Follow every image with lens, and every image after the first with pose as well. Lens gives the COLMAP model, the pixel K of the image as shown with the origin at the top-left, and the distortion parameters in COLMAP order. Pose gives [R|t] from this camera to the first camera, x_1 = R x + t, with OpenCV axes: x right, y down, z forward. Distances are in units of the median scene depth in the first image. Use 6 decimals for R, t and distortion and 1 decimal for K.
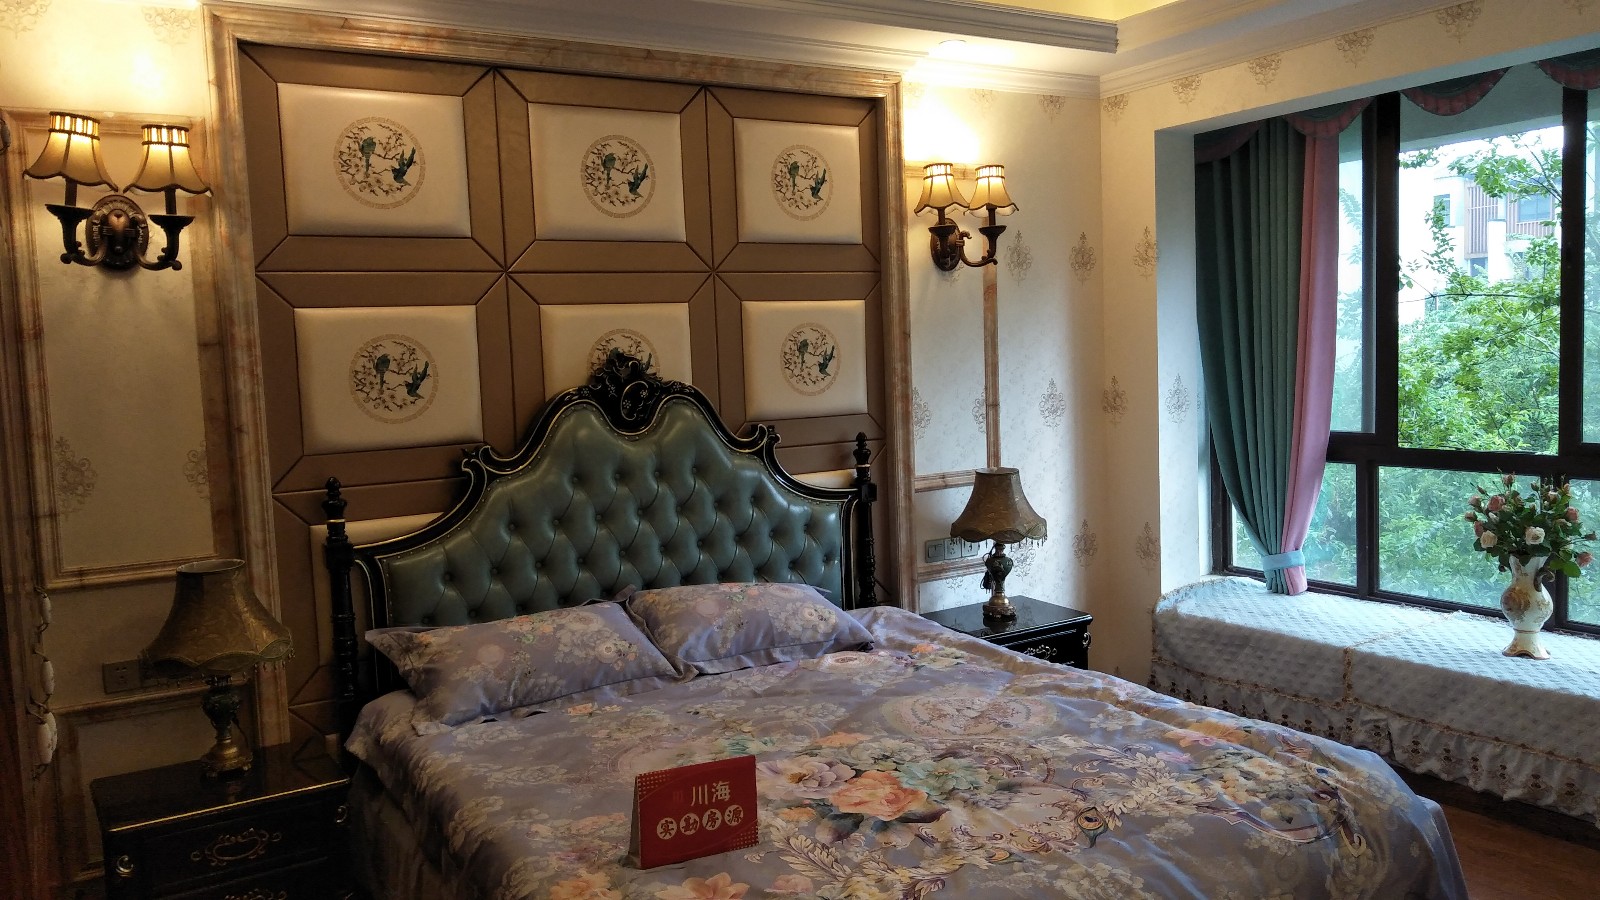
lens RADIAL K [[1221.1, 0, 800.0], [0, 1221.1, 450.0], [0, 0, 1]] dist [0.017110, -0.012414]
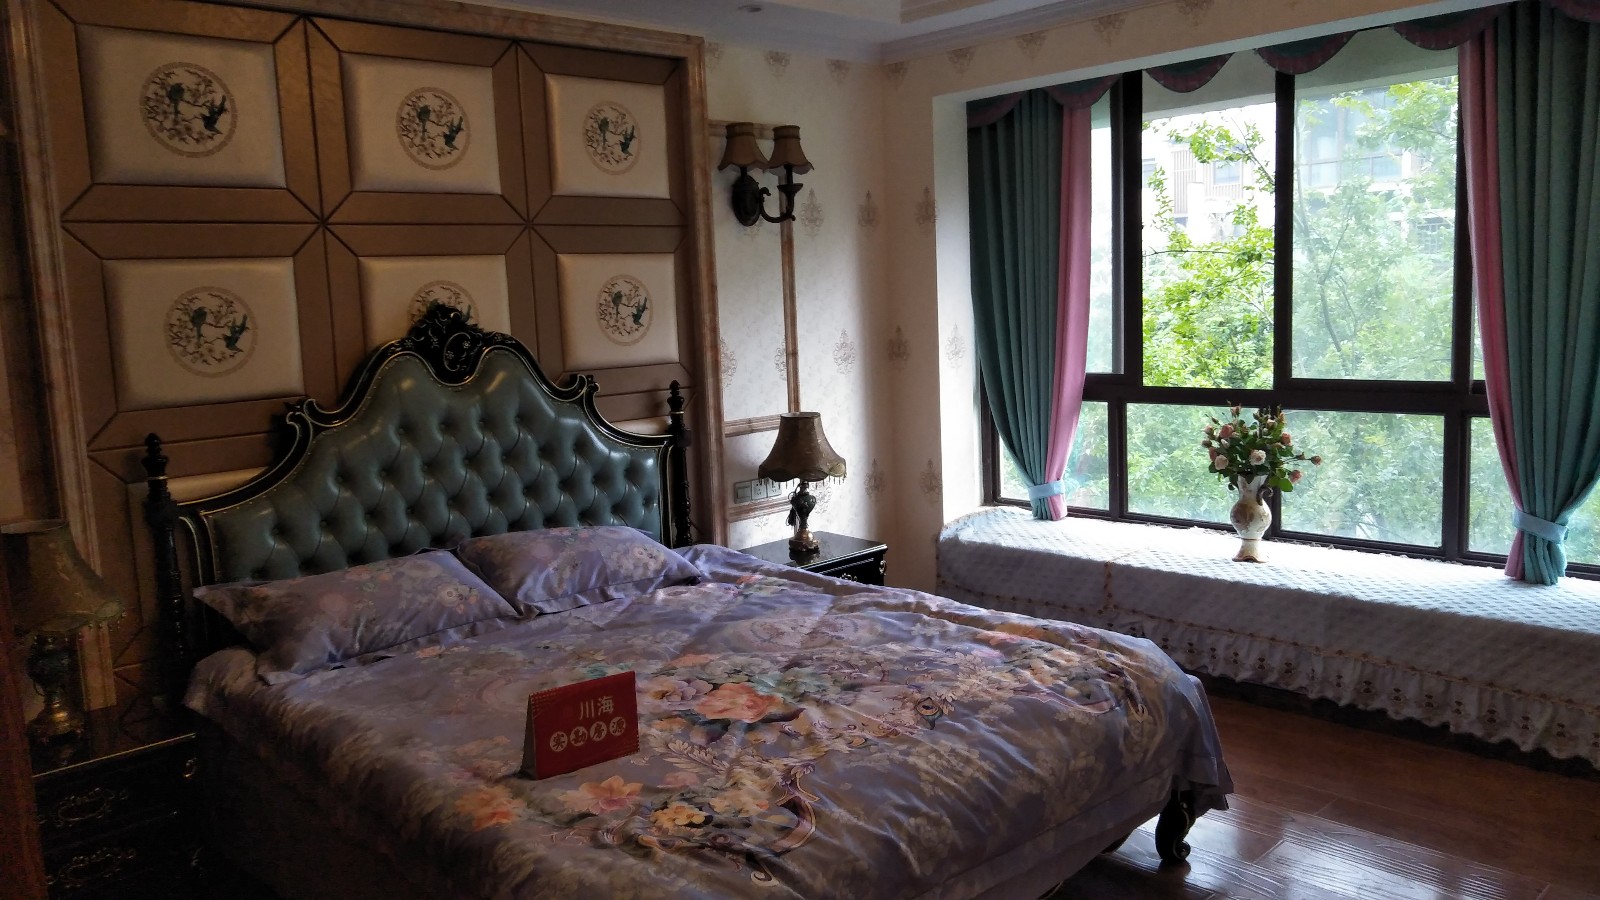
lens RADIAL K [[1223.6, 0, 800.0], [0, 1223.6, 450.0], [0, 0, 1]] dist [0.044244, -0.091260]
pose [[0.978659, -0.029316, 0.203391, -0.071446], [0.022168, 0.999057, 0.037332, 0.009751], [-0.204294, -0.032027, 0.978386, -0.063080]]
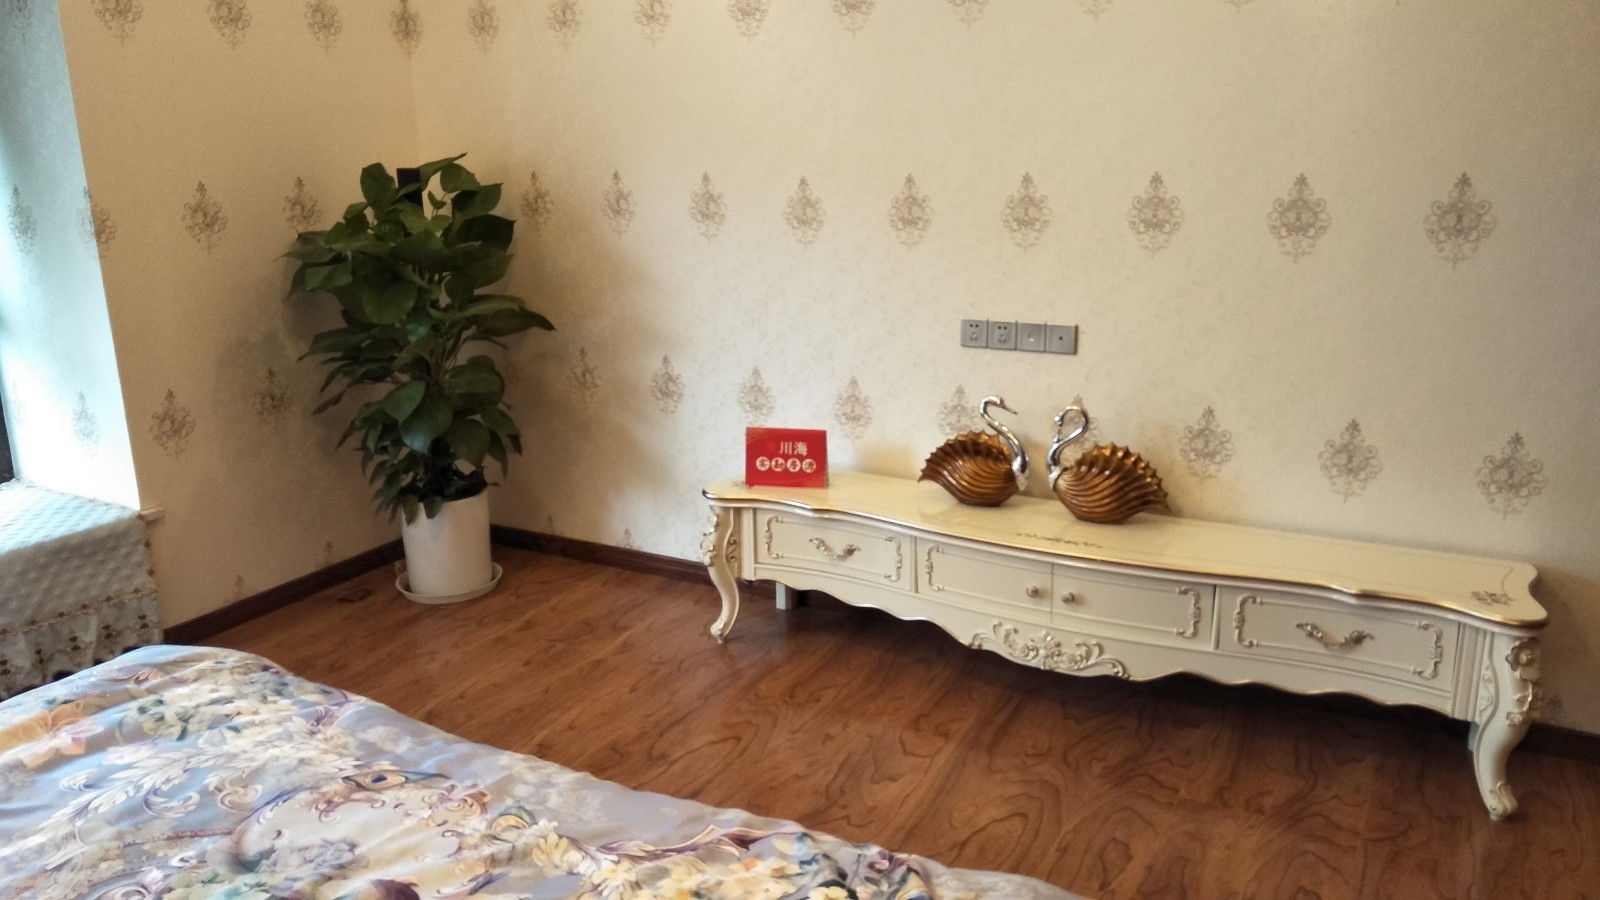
lens RADIAL K [[1221.1, 0, 800.0], [0, 1221.1, 450.0], [0, 0, 1]] dist [0.017110, -0.012414]
pose [[-0.474209, -0.180332, 0.861746, -0.323830], [0.115377, 0.957628, 0.263887, -0.036528], [-0.872819, 0.224563, -0.433310, 0.701839]]
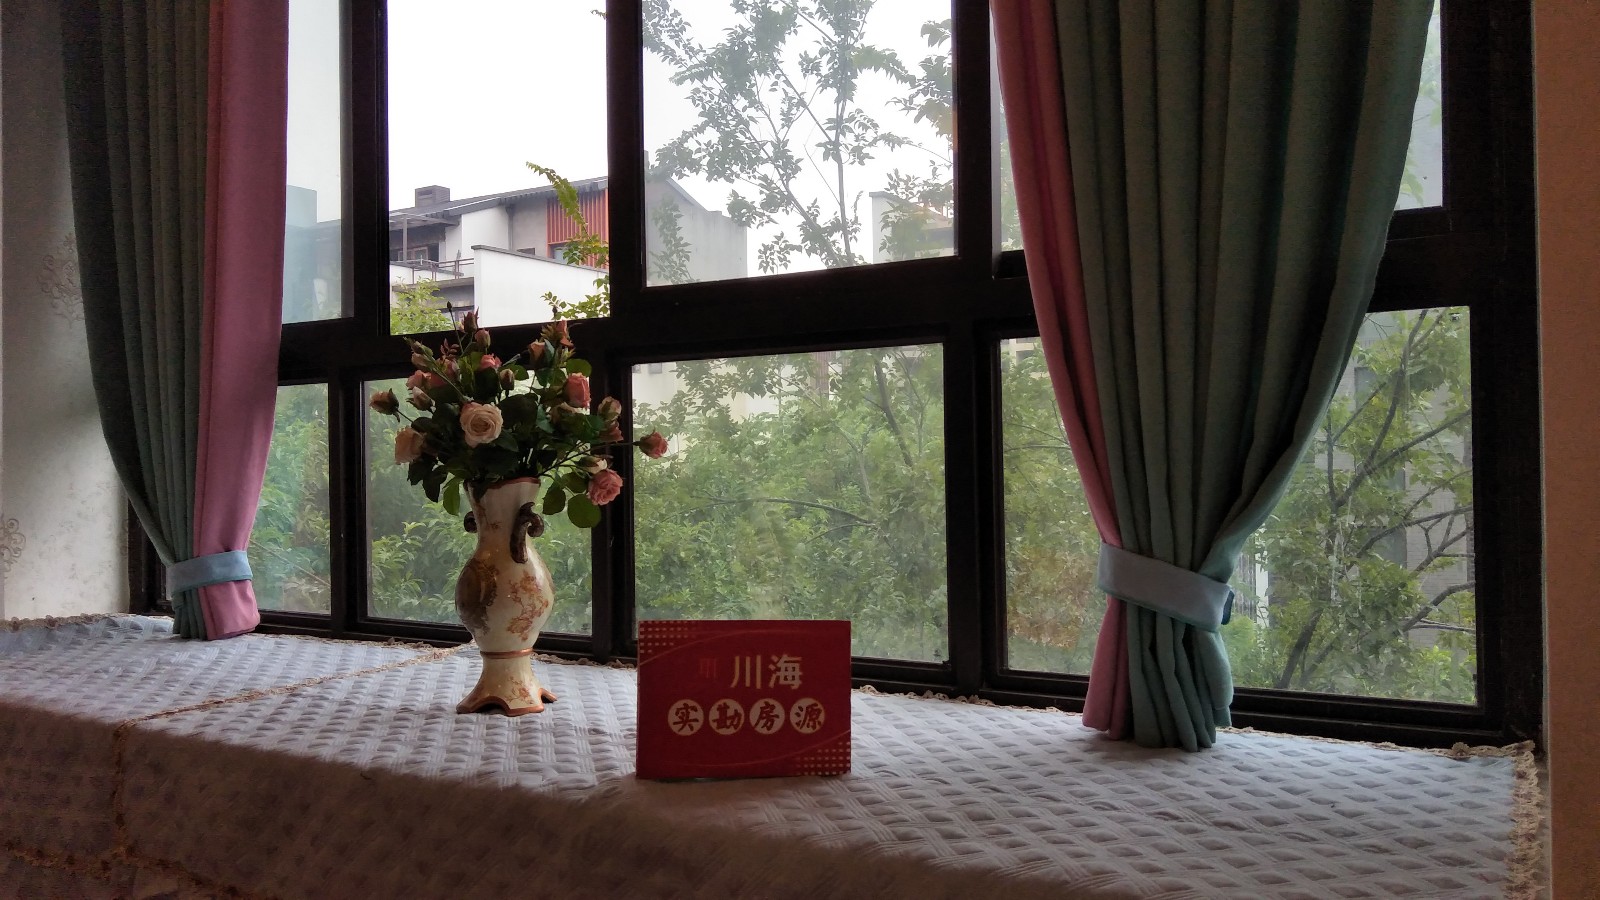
lens RADIAL K [[1221.1, 0, 800.0], [0, 1221.1, 450.0], [0, 0, 1]] dist [0.017110, -0.012414]
pose [[0.888009, 0.030616, 0.458805, 0.522625], [0.017348, 0.994840, -0.099962, 0.130321], [-0.459498, 0.096727, 0.882896, 0.588555]]
